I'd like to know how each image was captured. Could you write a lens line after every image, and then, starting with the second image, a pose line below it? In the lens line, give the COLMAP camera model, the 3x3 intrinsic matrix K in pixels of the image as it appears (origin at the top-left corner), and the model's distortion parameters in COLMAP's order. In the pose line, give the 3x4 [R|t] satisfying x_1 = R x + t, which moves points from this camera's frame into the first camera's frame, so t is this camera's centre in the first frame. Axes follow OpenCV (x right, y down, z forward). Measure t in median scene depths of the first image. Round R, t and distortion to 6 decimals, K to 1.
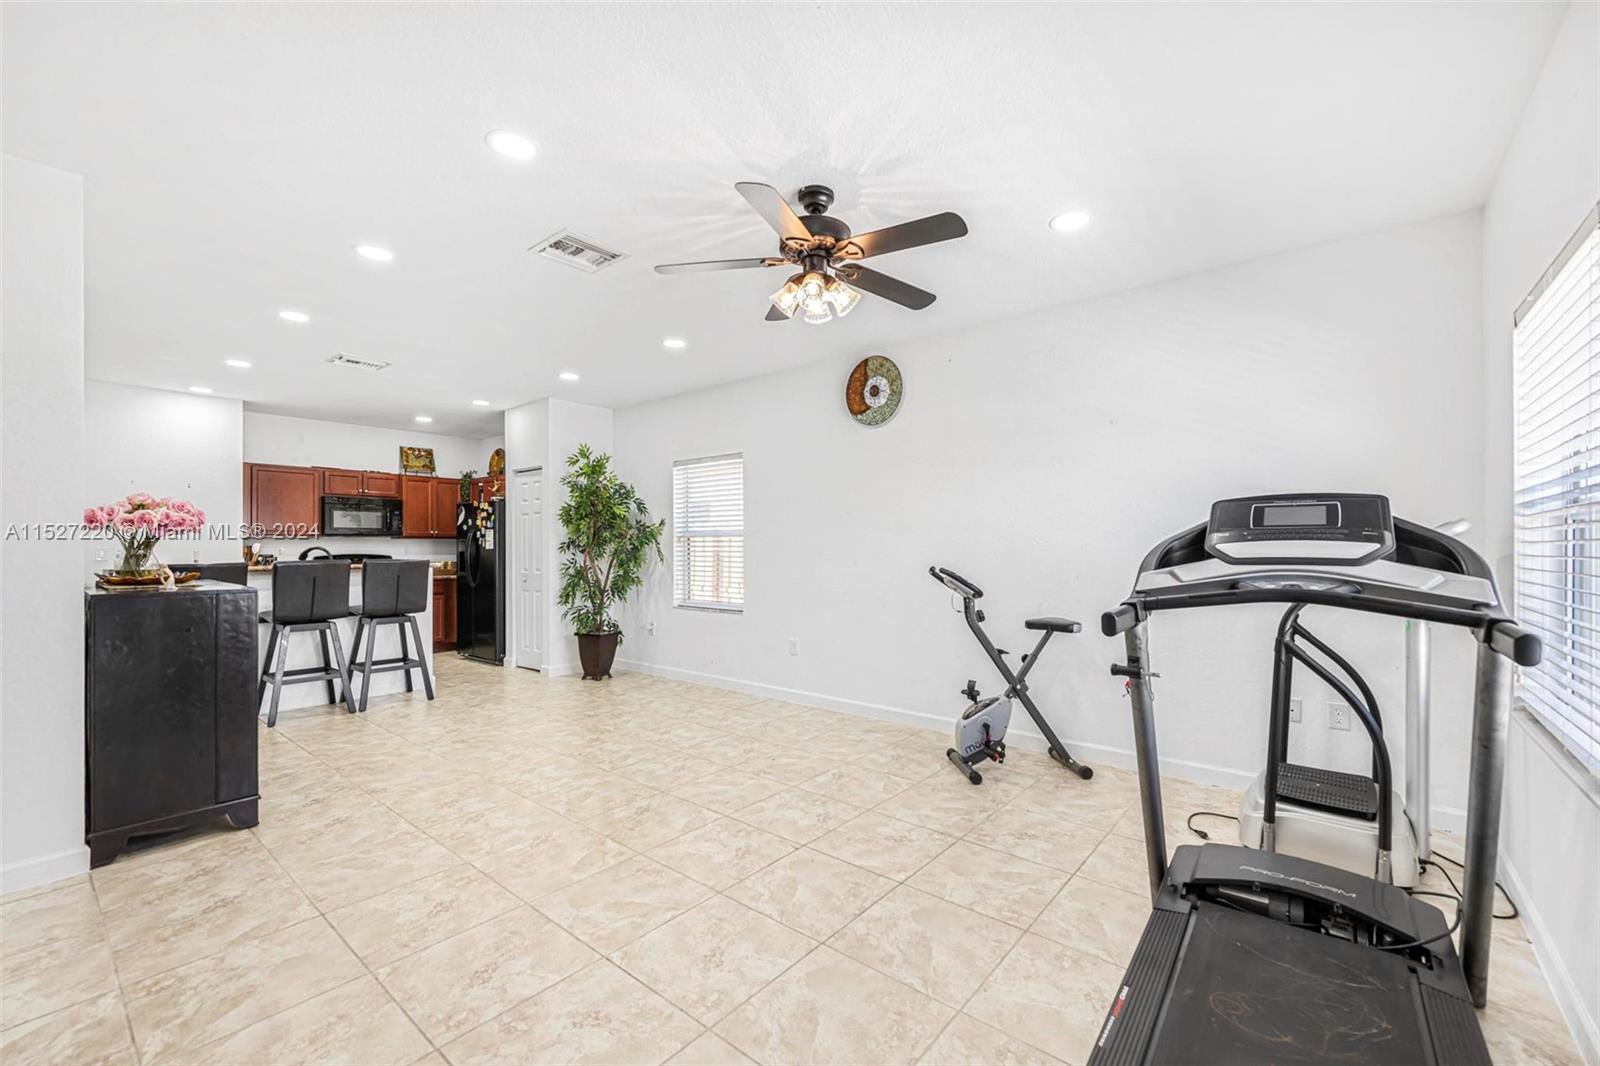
lens RADIAL K [[651.8, 0, 810.4], [0, 651.8, 543.9], [0, 0, 1]] dist [0.000181, -0.001703]
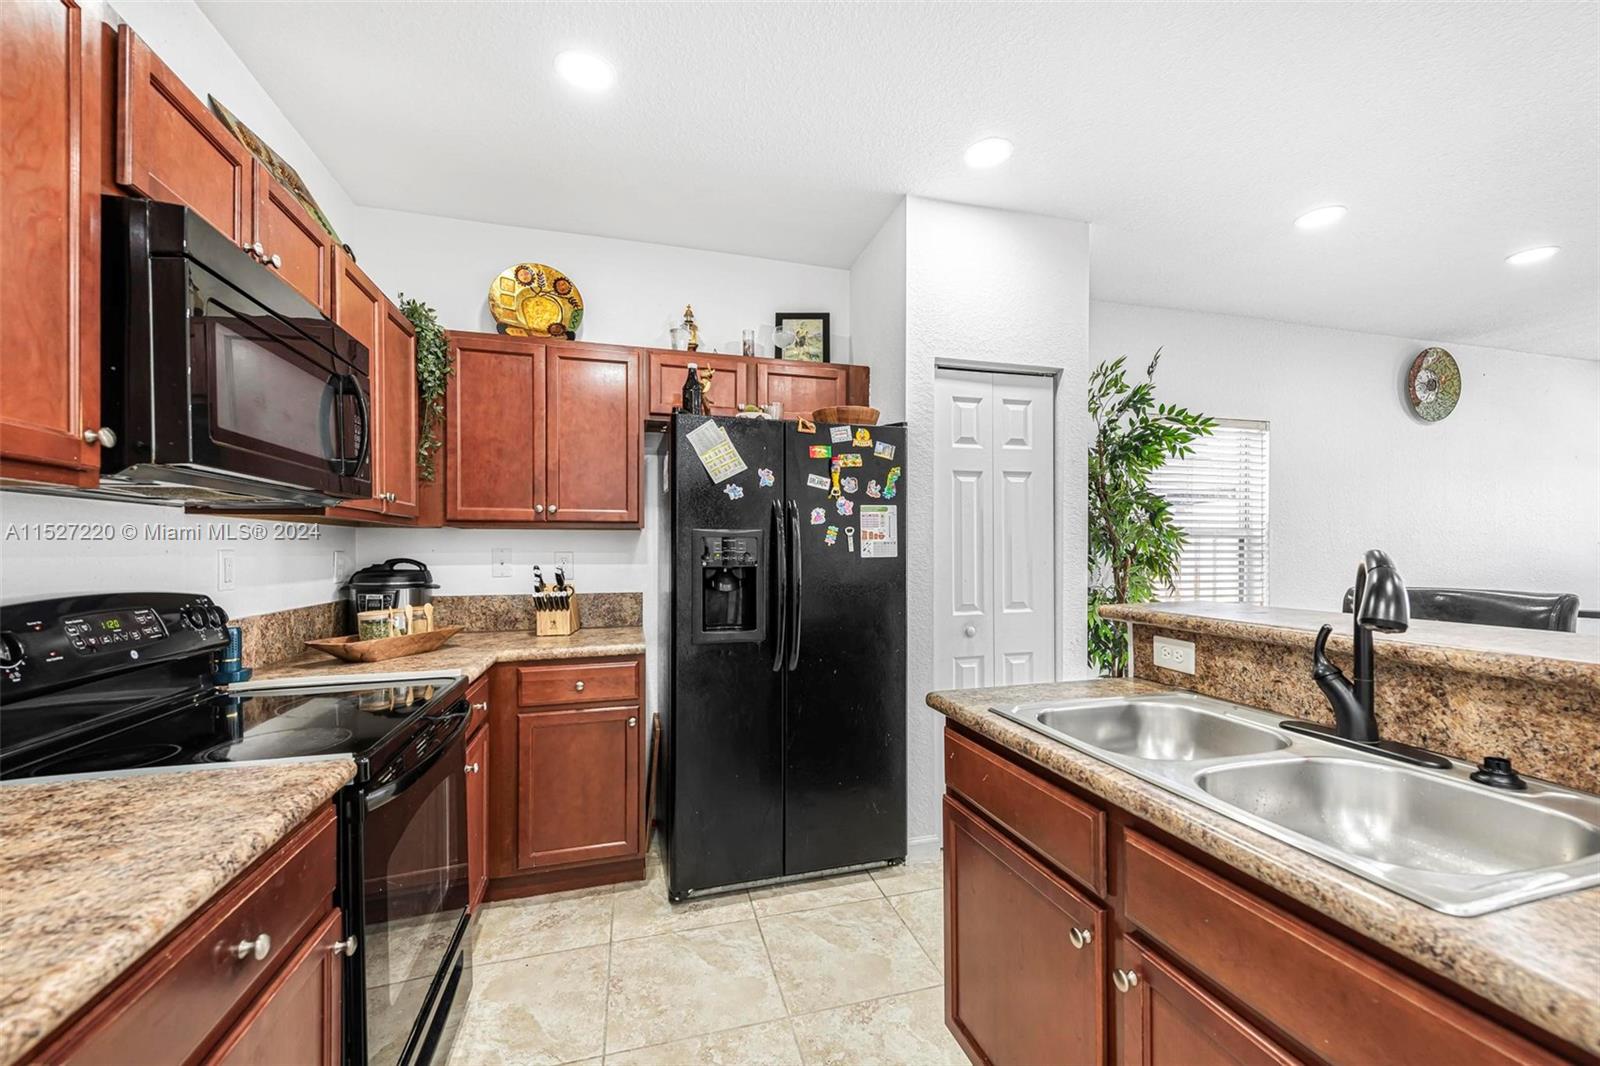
lens RADIAL K [[640.5, 0, 812.4], [0, 640.5, 547.6], [0, 0, 1]] dist [0.012315, -0.004284]
pose [[0.572106, 0.005987, 0.820158, -0.886889], [-0.002958, 0.999982, -0.005236, 0.004603], [-0.820175, 0.000569, 0.572113, 0.906440]]
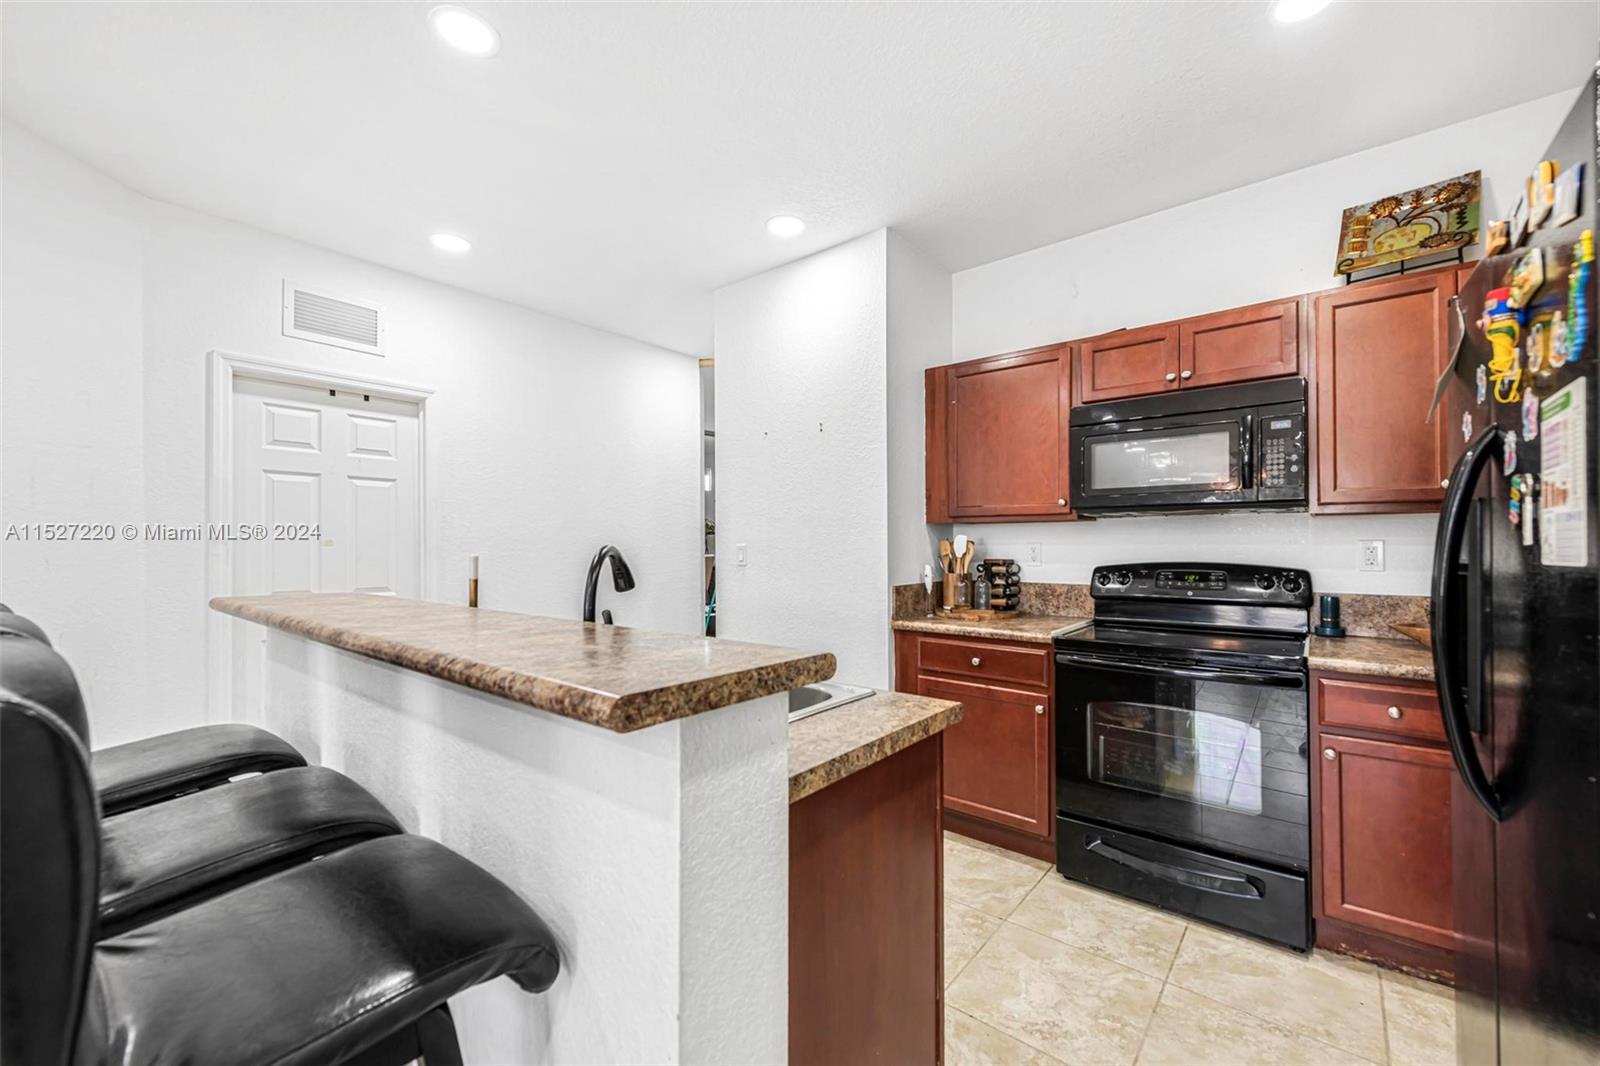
lens RADIAL K [[640.5, 0, 806.4], [0, 640.5, 539.6], [0, 0, 1]] dist [0.012315, -0.004284]
pose [[0.001550, -0.002338, -0.999996, -0.423192], [0.009828, 0.999949, -0.002322, 0.002602], [0.999951, -0.009824, 0.001573, 0.959430]]
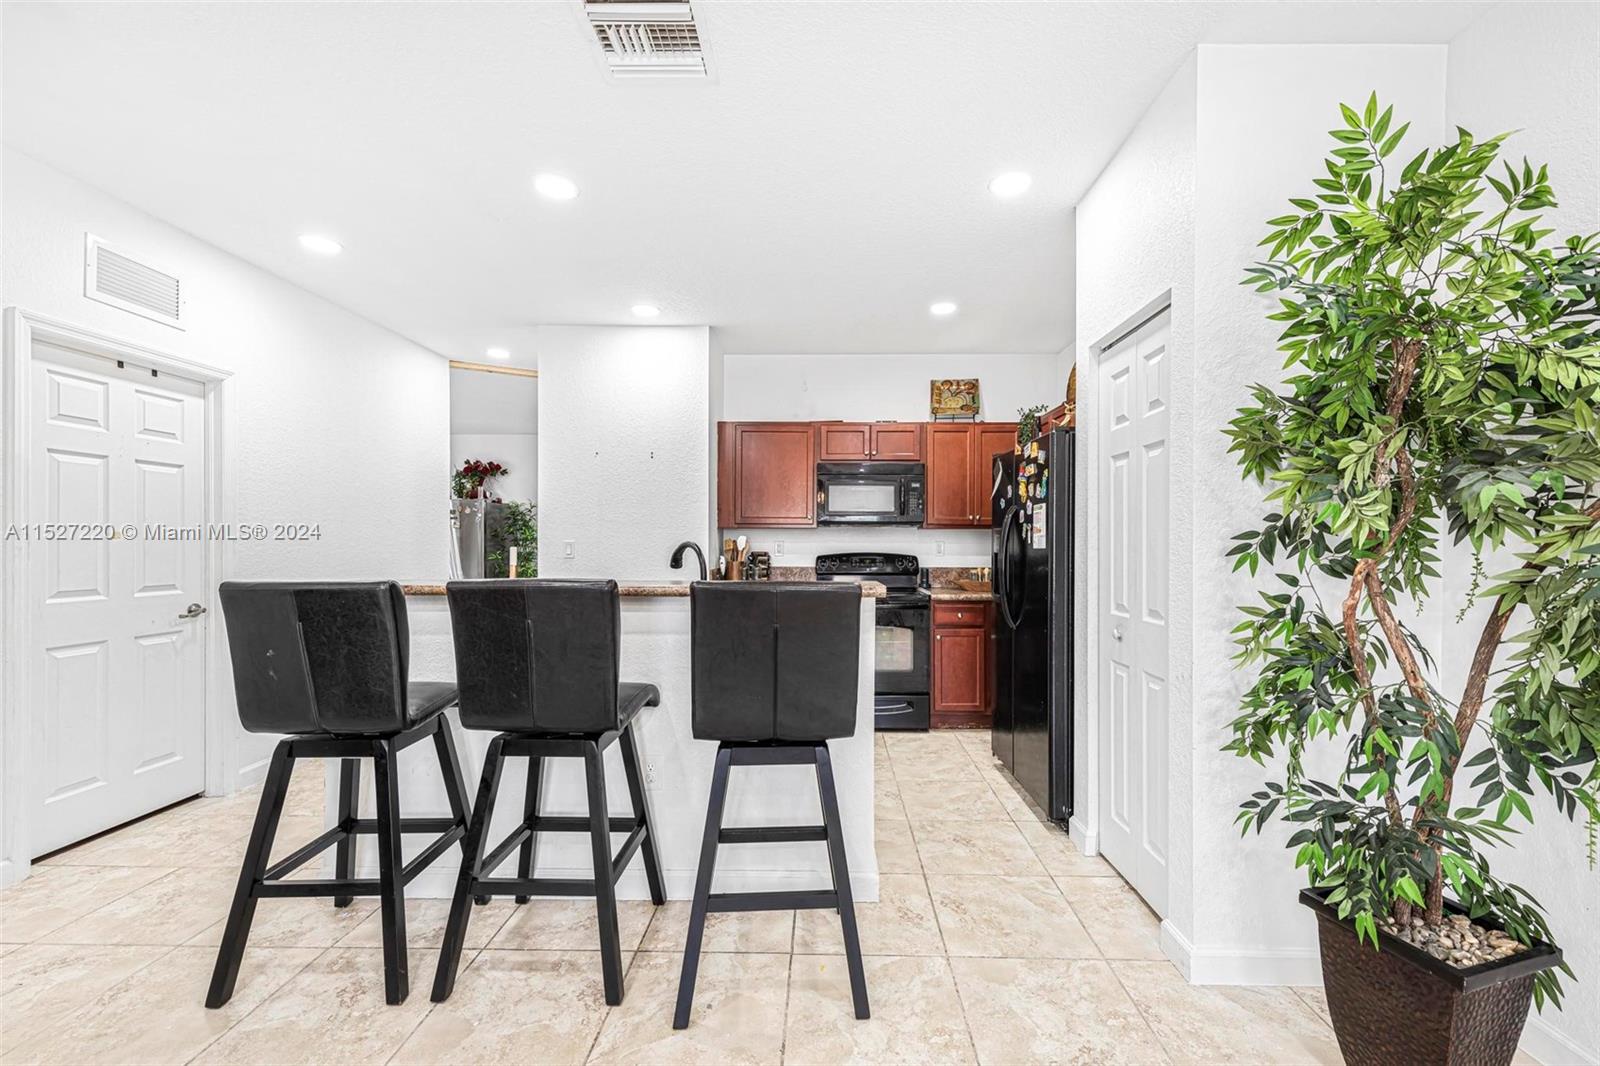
lens RADIAL K [[640.5, 0, 820.5], [0, 640.5, 539.1], [0, 0, 1]] dist [0.012315, -0.004284]
pose [[0.625847, 0.003990, -0.779936, -0.278224], [-0.002306, 0.999992, 0.003265, 0.000473], [0.779942, -0.000245, 0.625851, 0.684051]]
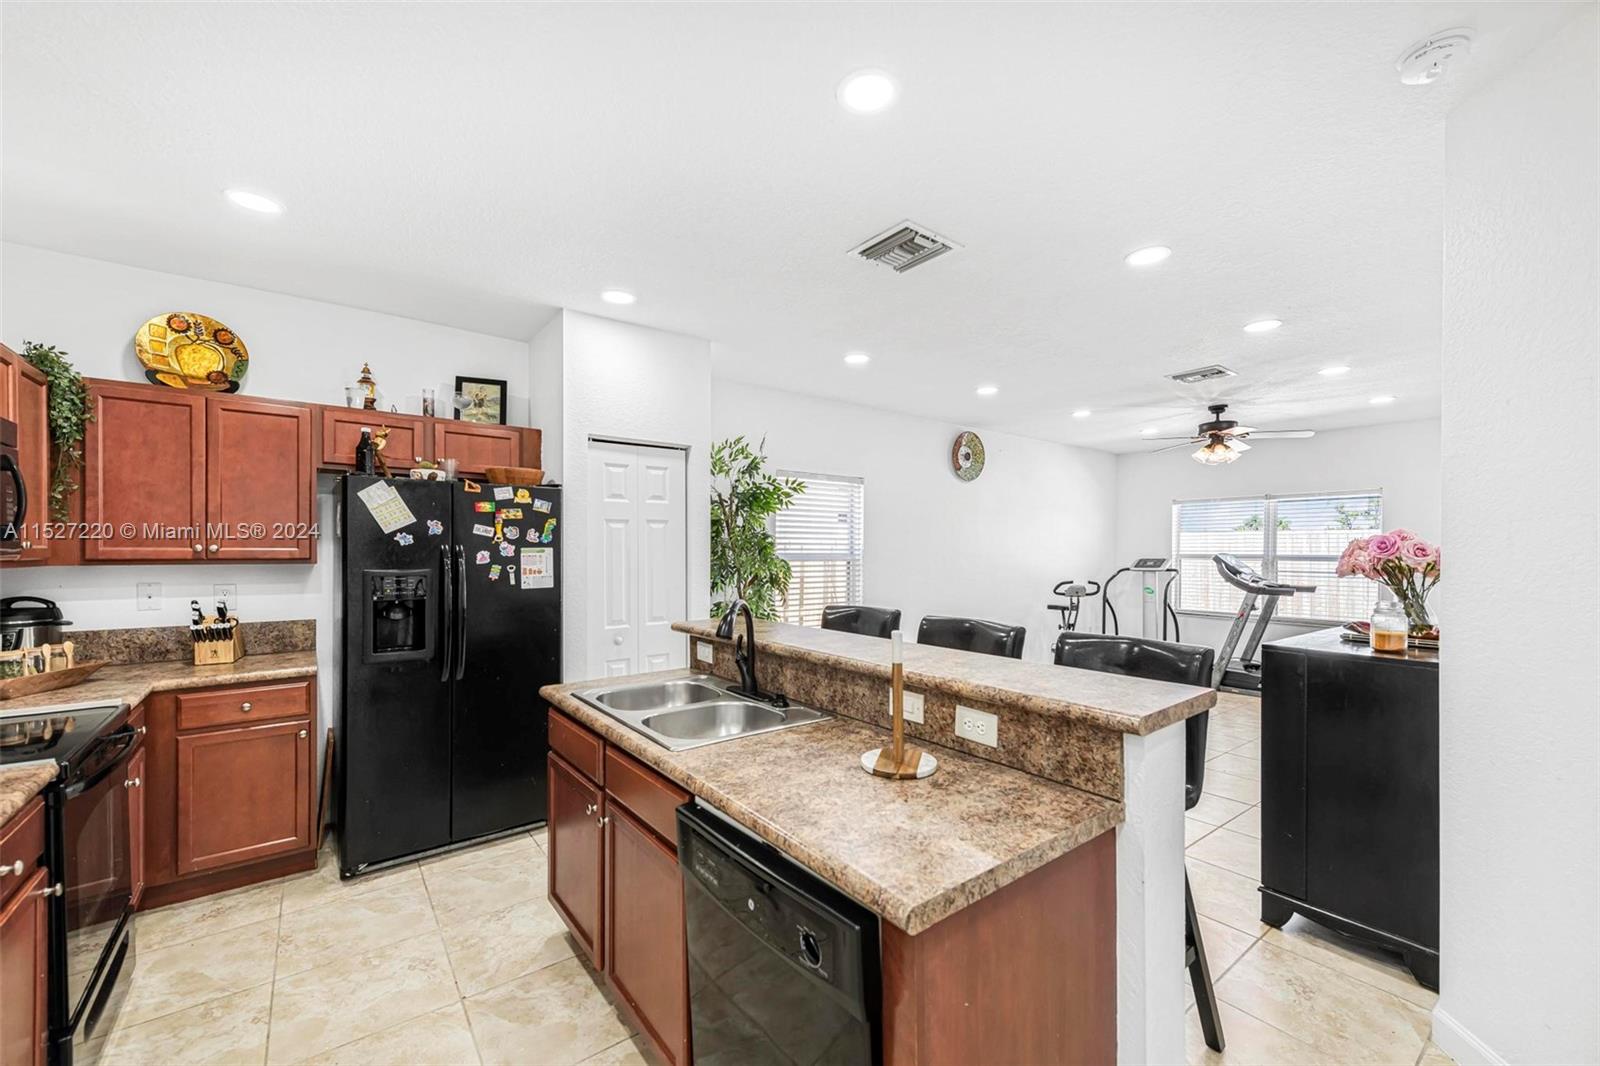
lens RADIAL K [[640.5, 0, 810.9], [0, 640.5, 553.2], [0, 0, 1]] dist [0.012315, -0.004284]
pose [[0.222484, 0.001321, 0.974935, -0.991818], [-0.005797, 0.999983, -0.000032, -0.020710], [-0.974919, -0.005644, 0.222488, 0.771059]]
